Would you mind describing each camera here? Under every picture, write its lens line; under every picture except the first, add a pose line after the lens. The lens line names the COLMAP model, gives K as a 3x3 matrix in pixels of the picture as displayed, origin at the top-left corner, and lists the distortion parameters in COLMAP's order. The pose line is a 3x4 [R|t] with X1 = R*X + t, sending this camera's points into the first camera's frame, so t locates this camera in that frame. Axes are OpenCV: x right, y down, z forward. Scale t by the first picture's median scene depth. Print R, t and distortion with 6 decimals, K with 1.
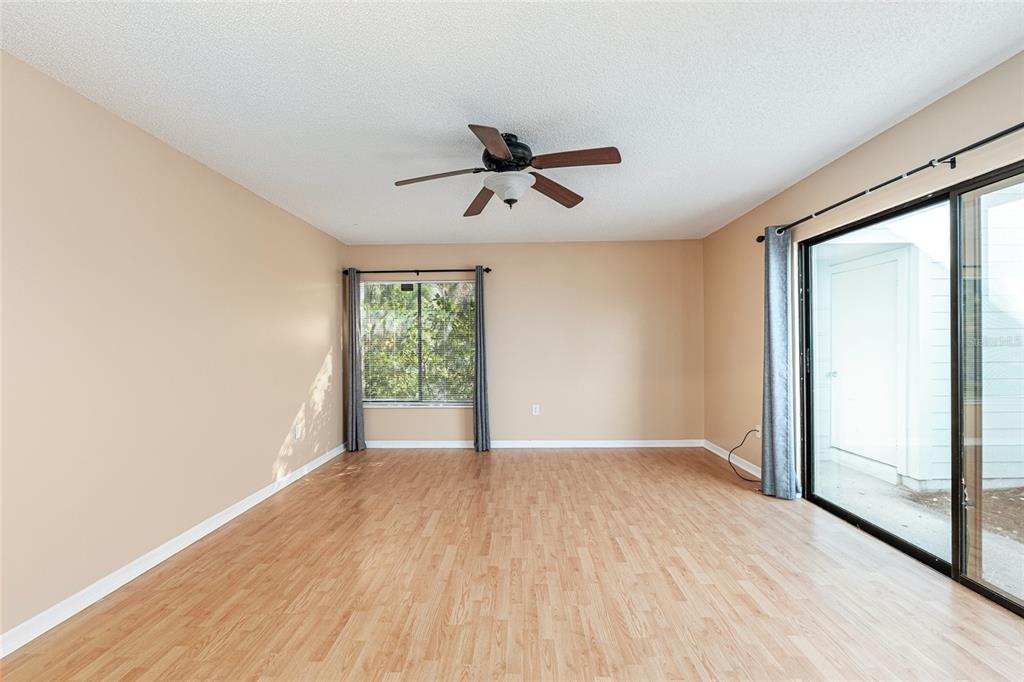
lens RADIAL K [[435.8, 0, 511.2], [0, 435.8, 345.5], [0, 0, 1]] dist [0.002237, 0.000152]
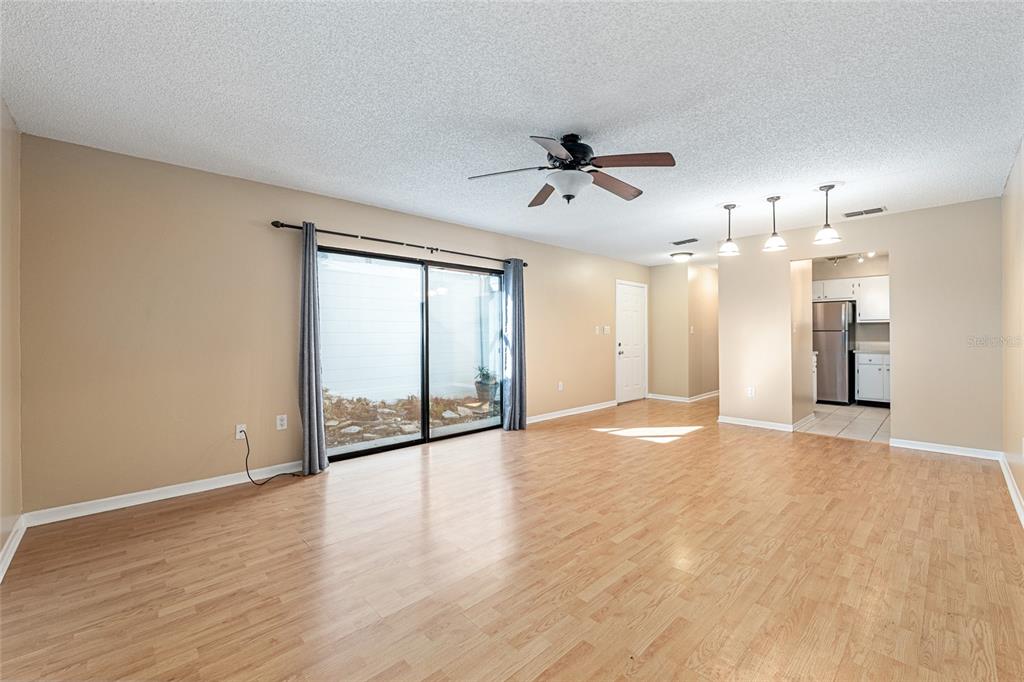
lens RADIAL K [[420.1, 0, 508.2], [0, 420.1, 334.9], [0, 0, 1]] dist [-0.013176, 0.000335]
pose [[-0.696971, 0.014328, 0.716956, -0.336725], [0.013355, 0.999886, -0.007000, 0.011272], [-0.716975, 0.004696, -0.697083, 0.962081]]
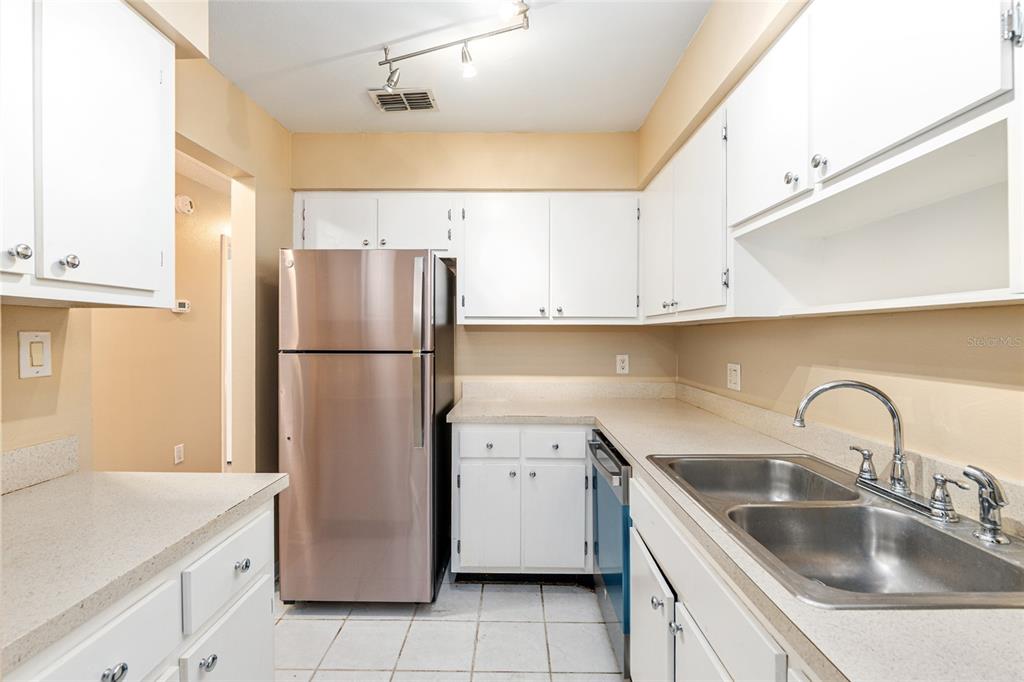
lens RADIAL K [[435.8, 0, 511.8], [0, 435.8, 336.0], [0, 0, 1]] dist [0.002237, 0.000152]
pose [[-0.999891, 0.008936, -0.011777, -0.205669], [0.008840, 0.999928, 0.008148, -0.014707], [0.011849, 0.008043, -0.999897, -0.369206]]
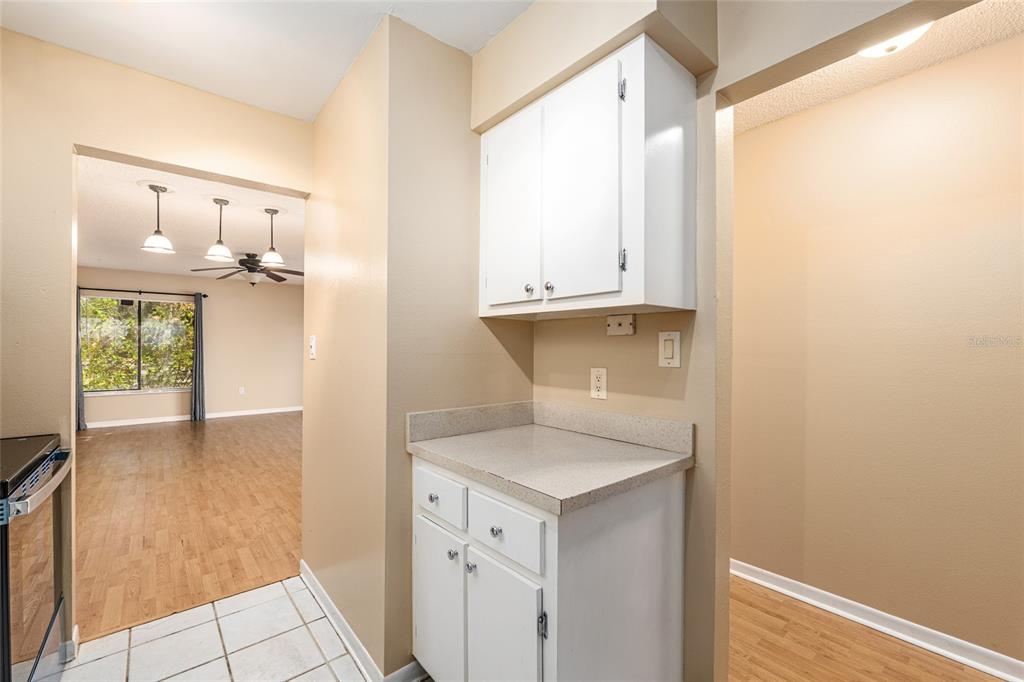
lens RADIAL K [[420.1, 0, 505.8], [0, 420.1, 346.2], [0, 0, 1]] dist [-0.013176, 0.000335]
pose [[0.751867, 0.013360, 0.659179, -0.226114], [-0.009980, 0.999911, -0.008881, -0.003822], [-0.659239, 0.000099, 0.751934, -0.745498]]
